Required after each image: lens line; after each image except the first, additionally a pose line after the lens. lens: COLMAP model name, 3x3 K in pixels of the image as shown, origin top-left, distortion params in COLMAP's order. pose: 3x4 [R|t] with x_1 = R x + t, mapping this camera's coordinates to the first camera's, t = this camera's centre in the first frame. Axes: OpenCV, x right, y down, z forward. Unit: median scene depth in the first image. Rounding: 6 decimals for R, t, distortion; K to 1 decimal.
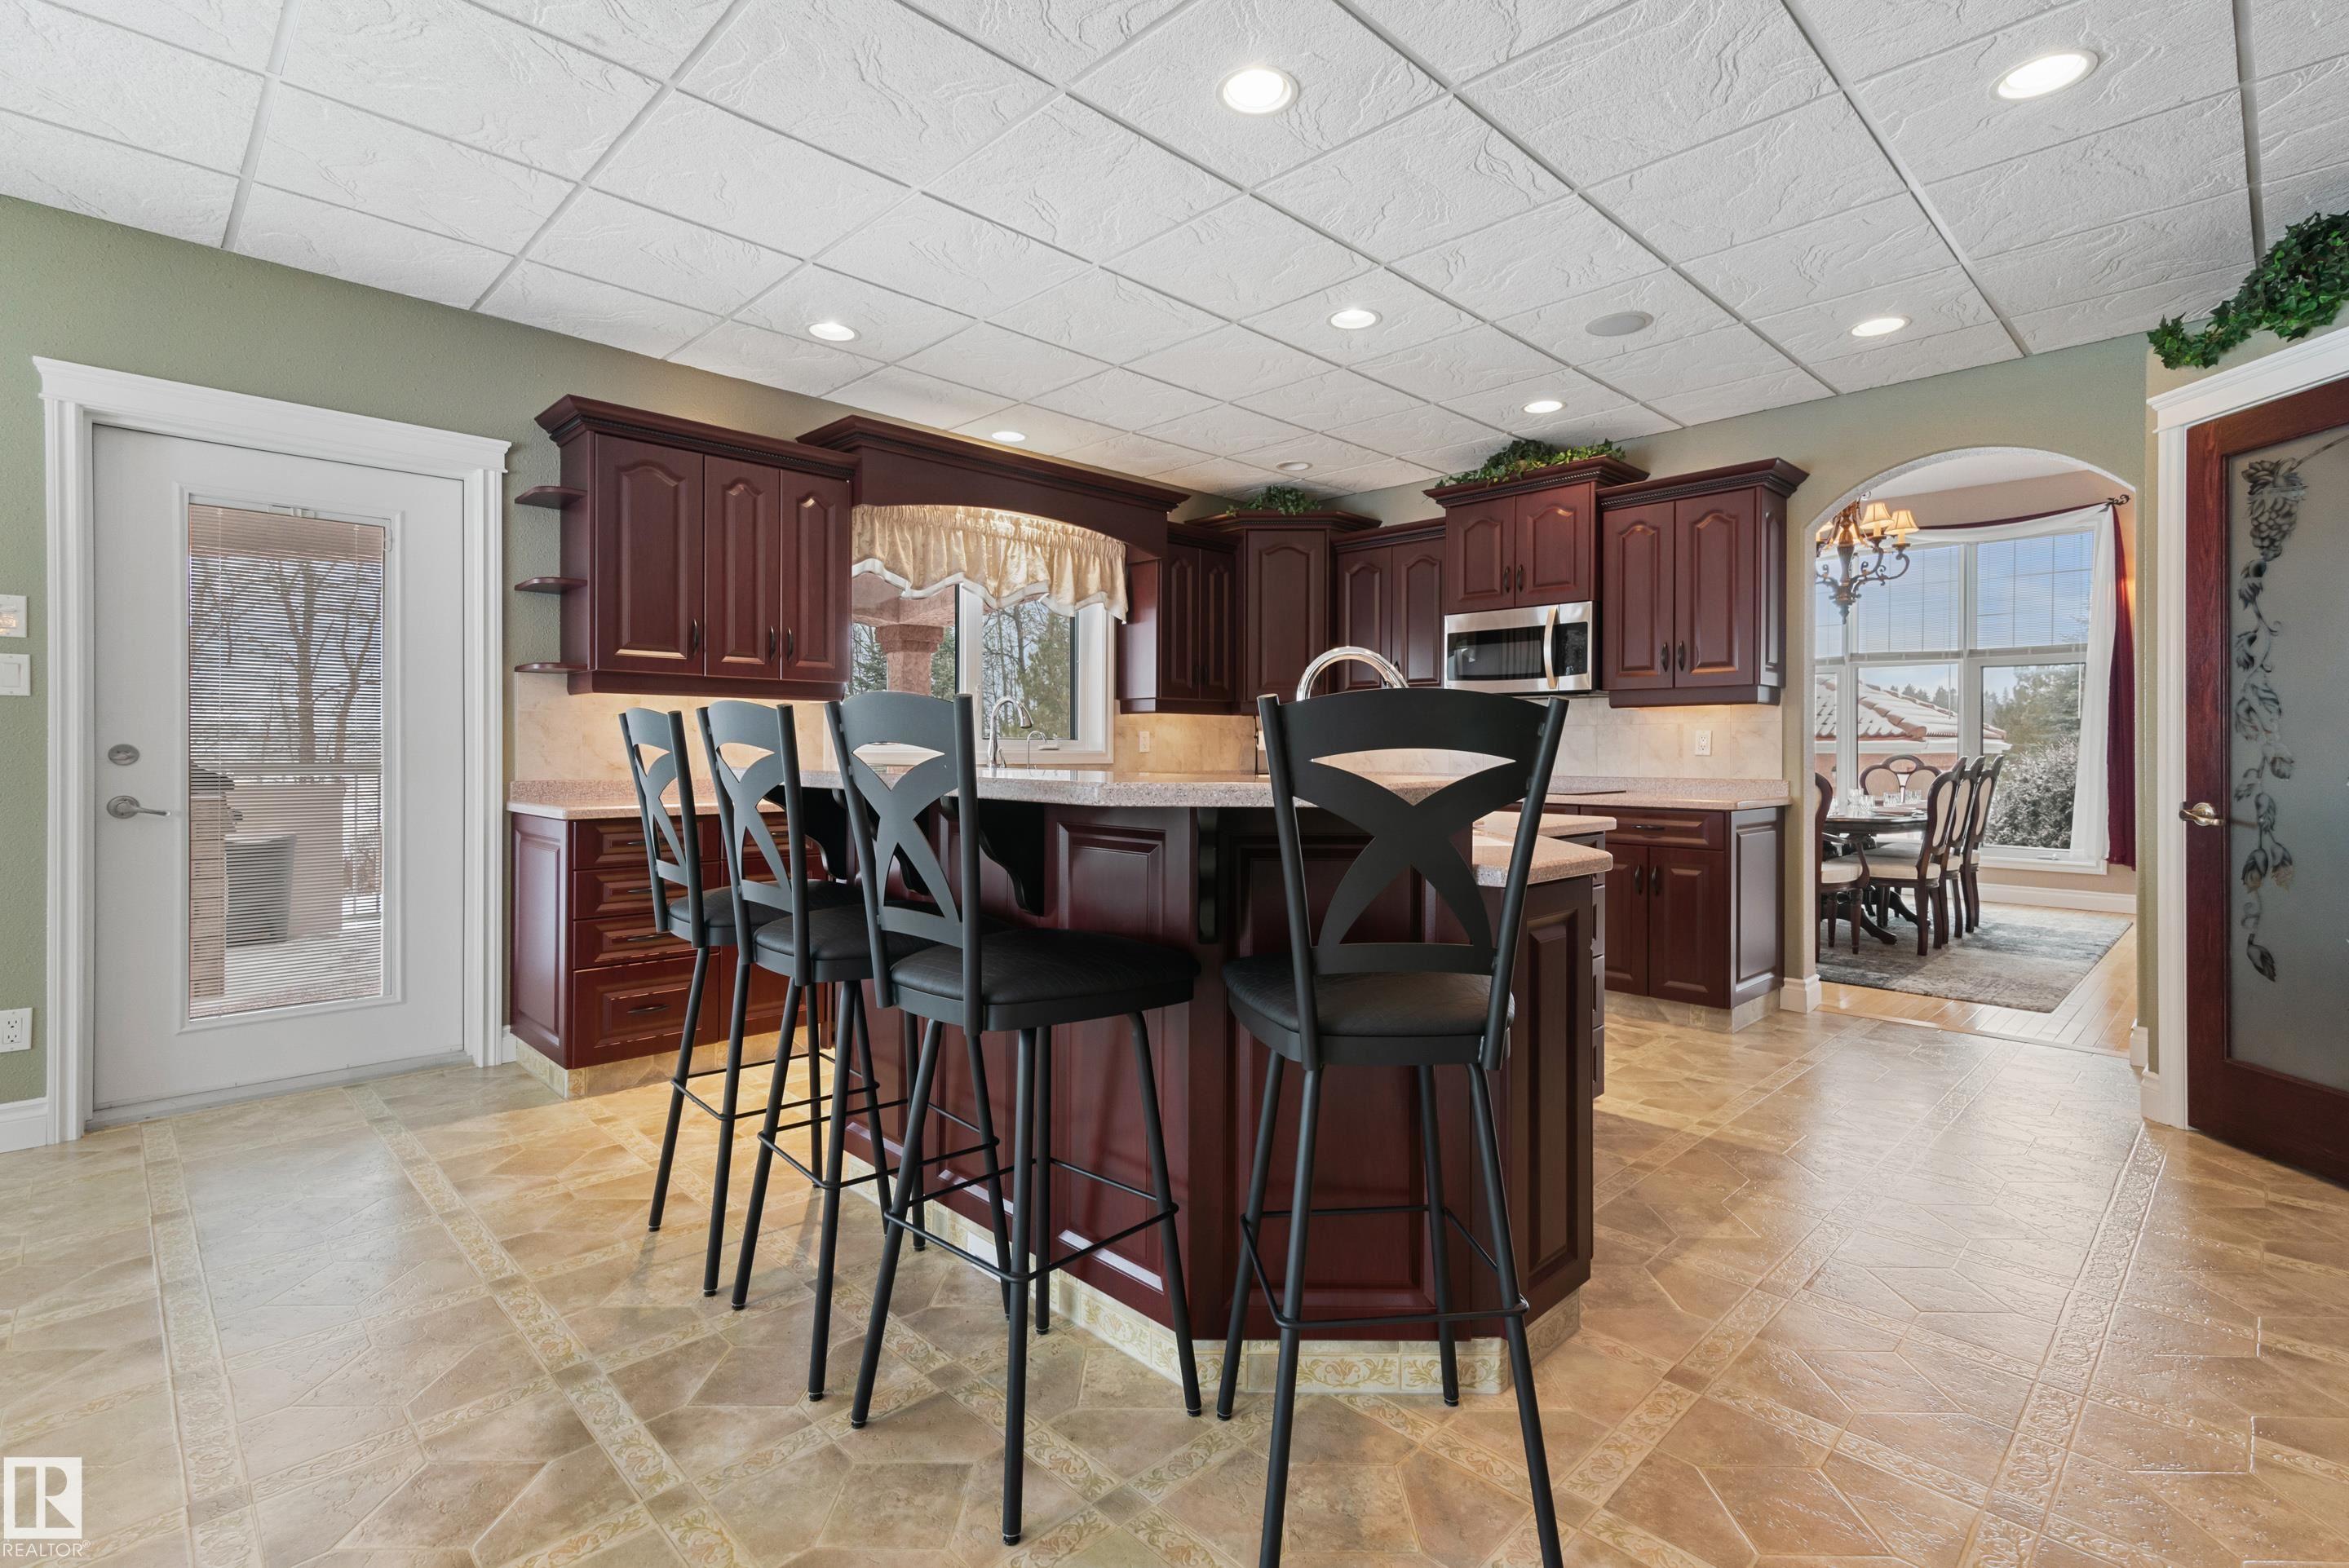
lens RADIAL K [[1084.0, 0, 1177.9], [0, 1084.0, 748.4], [0, 0, 1]] dist [0.024626, -0.000300]
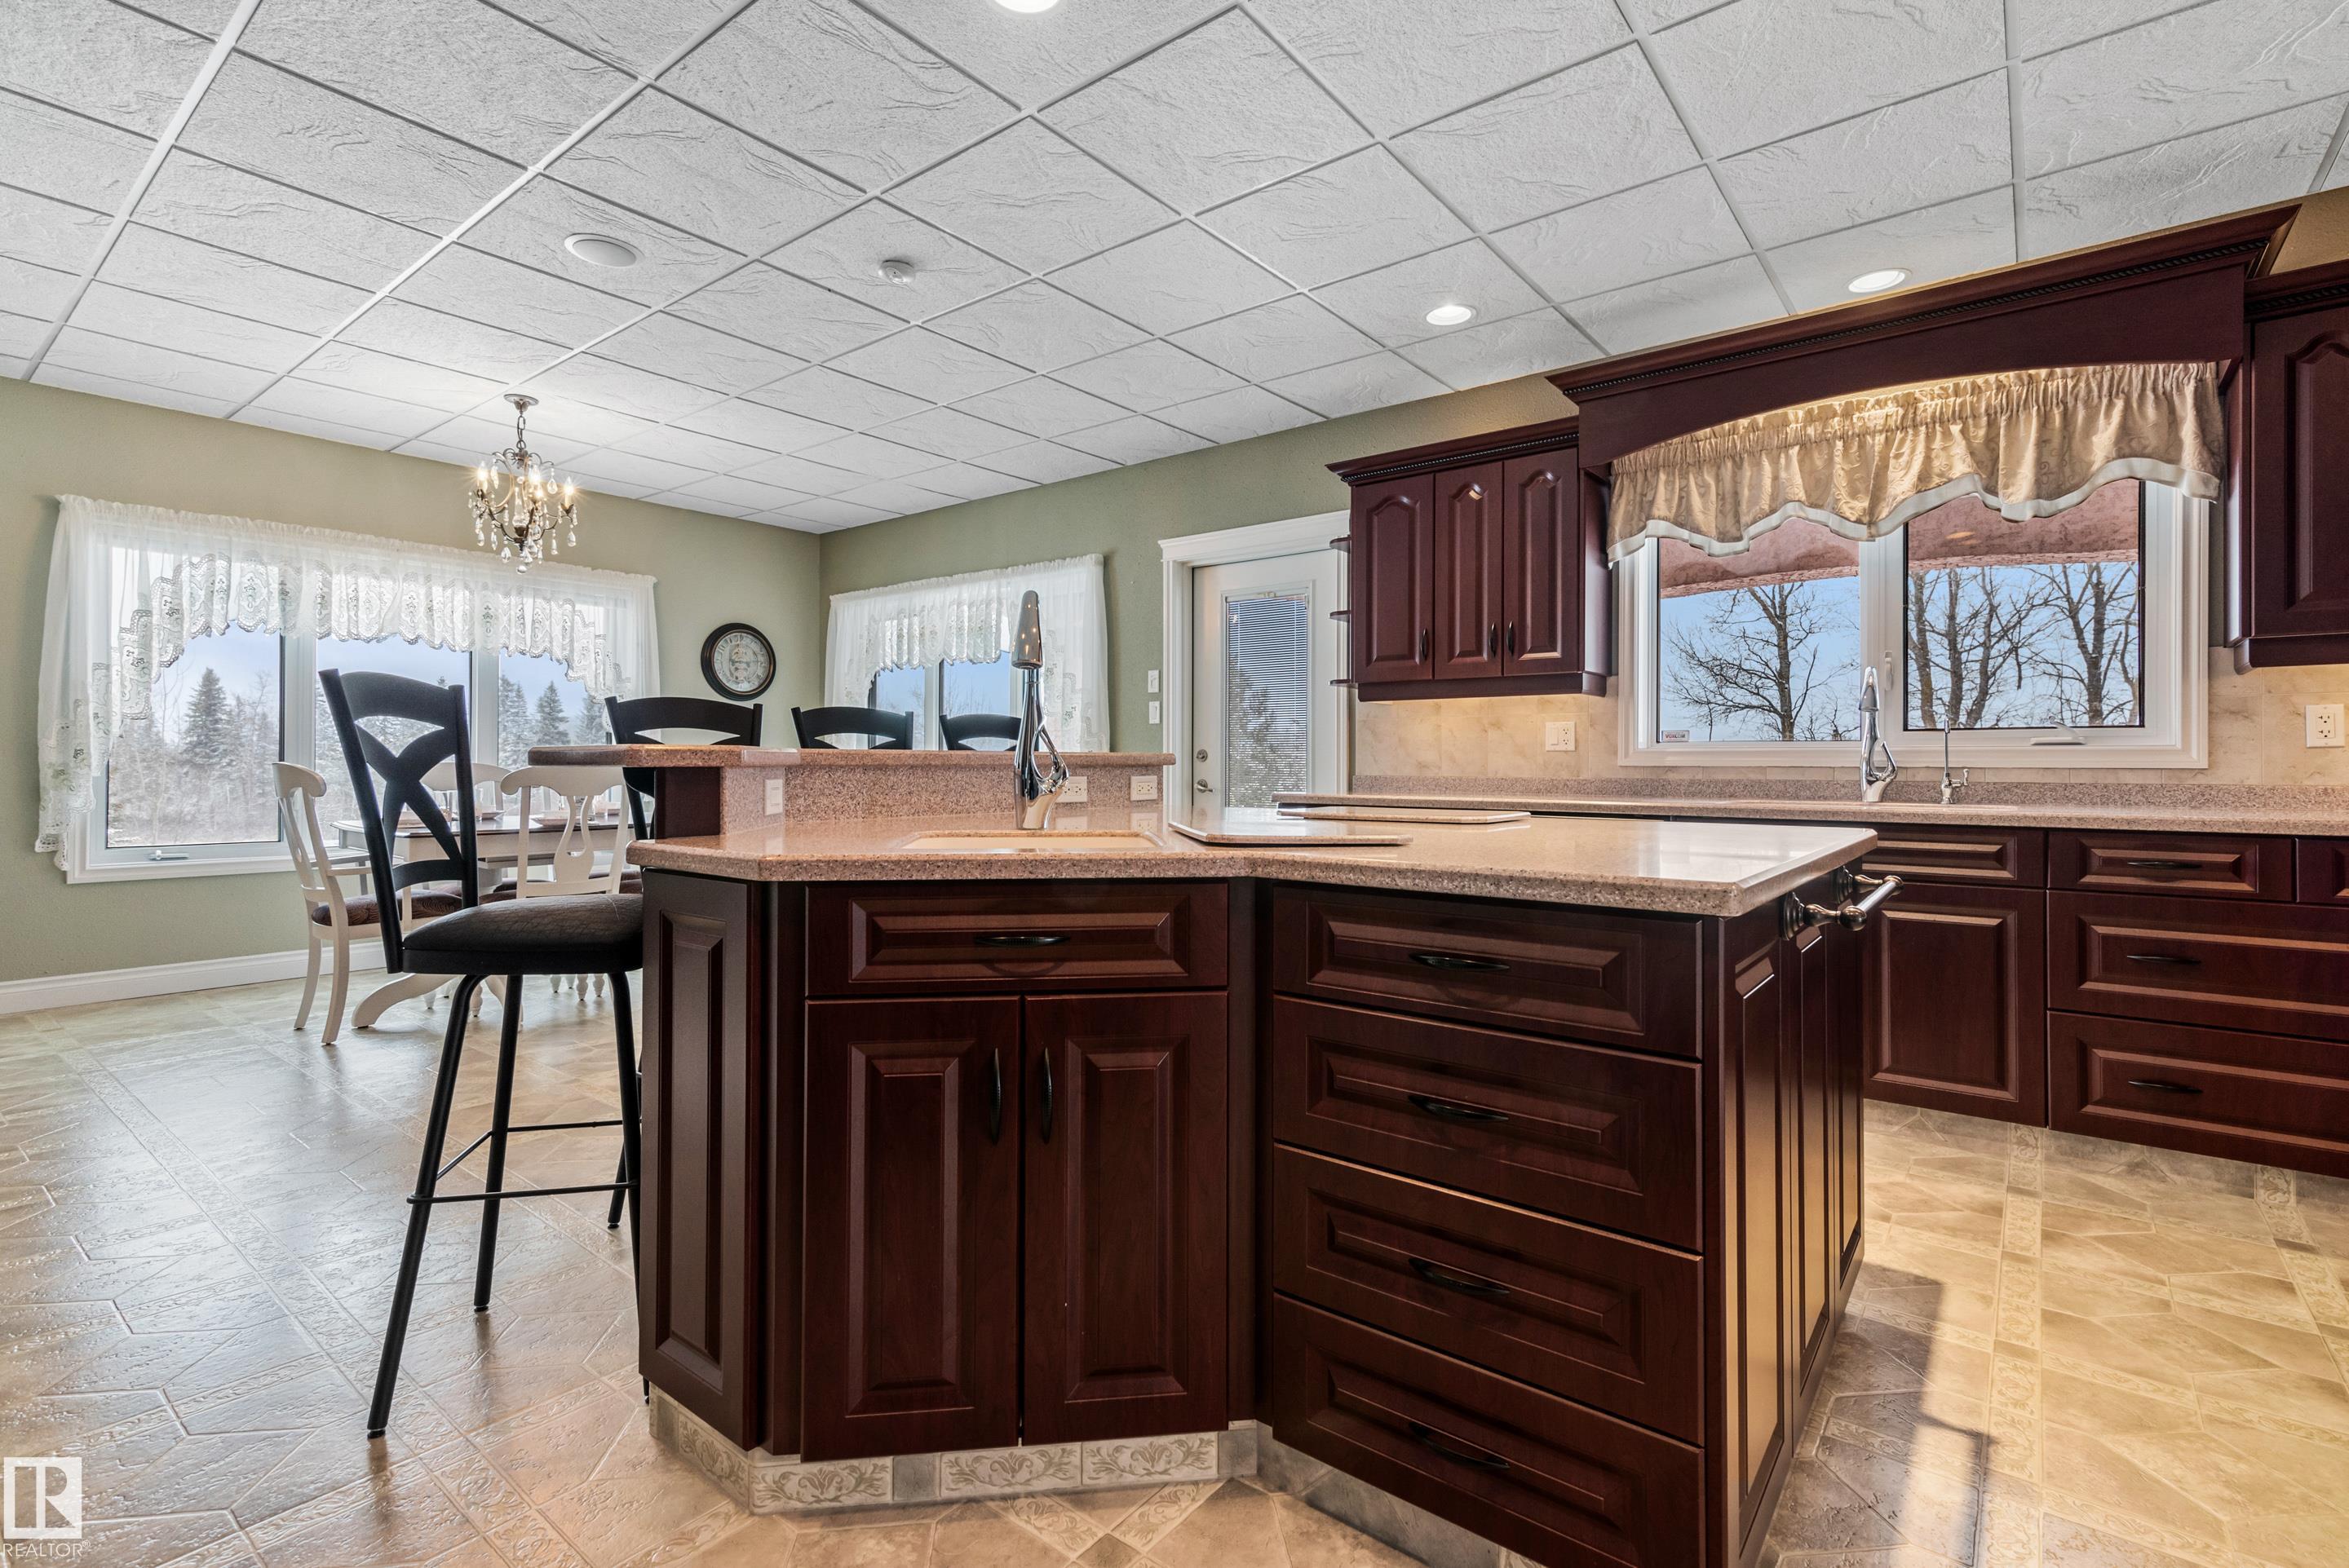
lens RADIAL K [[1077.7, 0, 1203.3], [0, 1077.7, 761.3], [0, 0, 1]] dist [0.009798, -0.000547]
pose [[0.132829, -0.006732, -0.991116, 0.585992], [0.000137, 0.999977, -0.006774, 0.021477], [0.991139, 0.000764, 0.132827, 0.636668]]
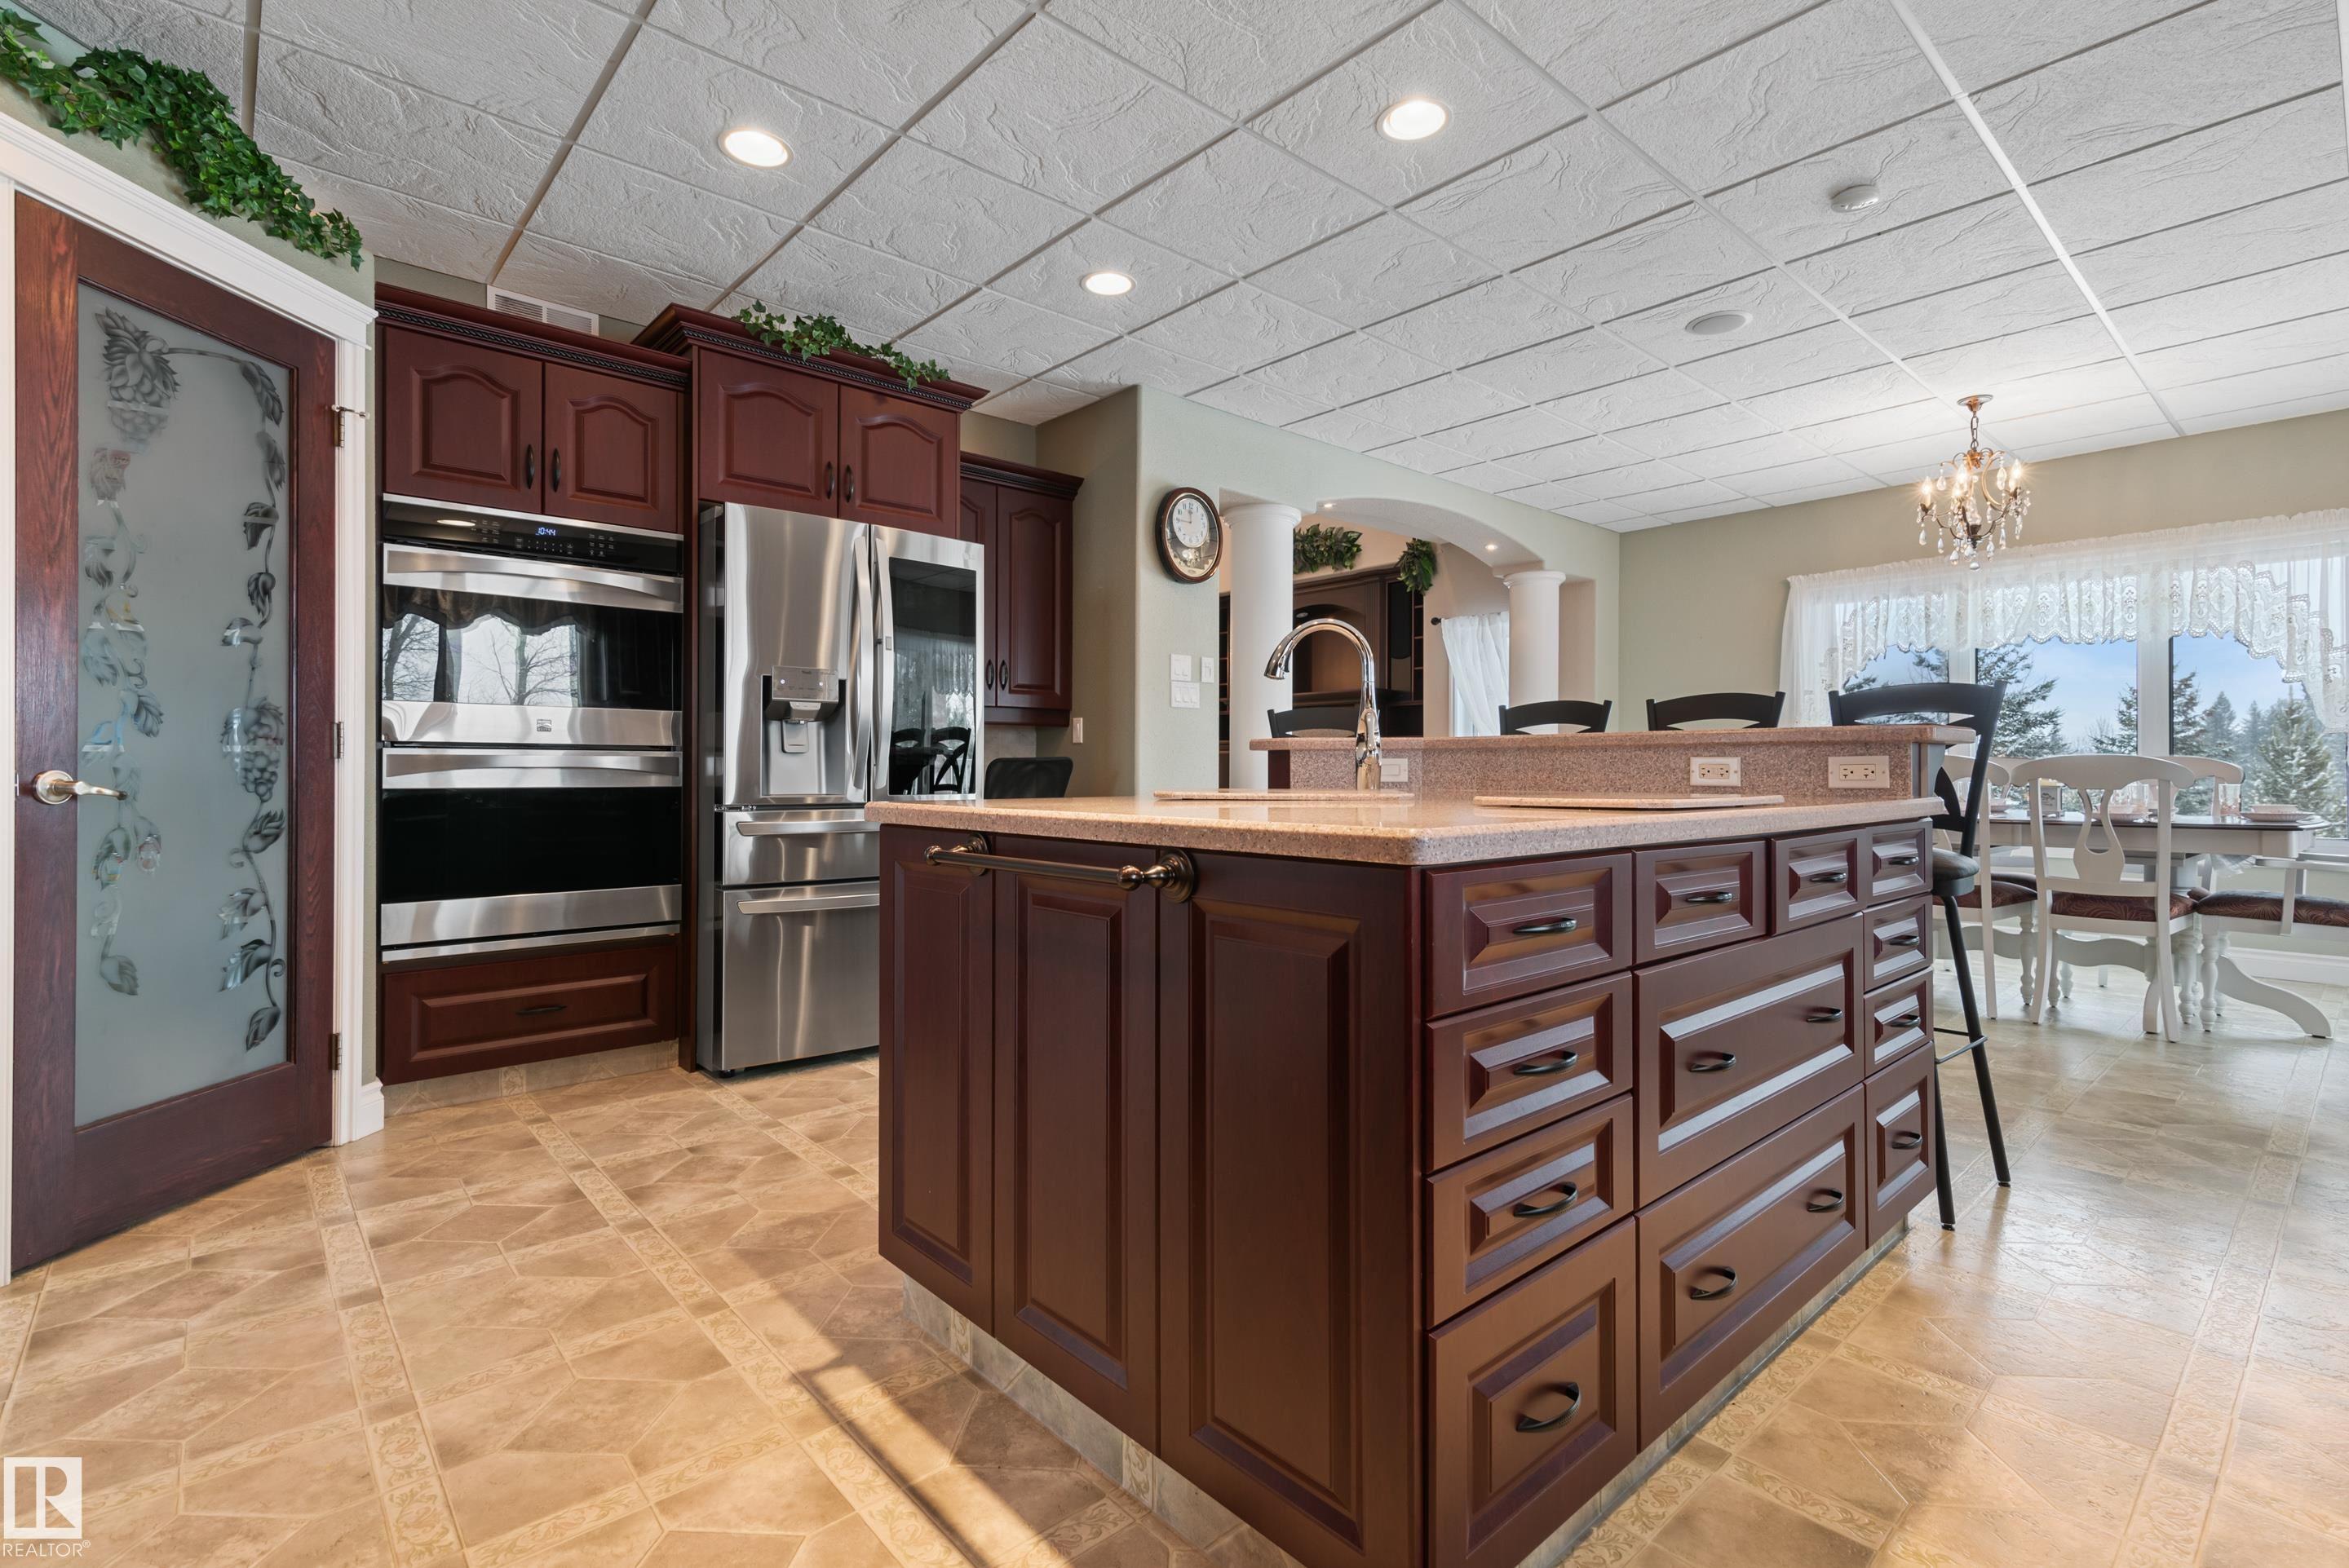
lens RADIAL K [[1077.5, 0, 1178.7], [0, 1077.5, 766.6], [0, 0, 1]] dist [0.015074, -0.000050]
pose [[-0.998819, -0.005287, 0.048295, 0.160318], [-0.005491, 0.999977, -0.004092, 0.036517], [-0.048272, -0.004352, -0.998825, 1.288240]]
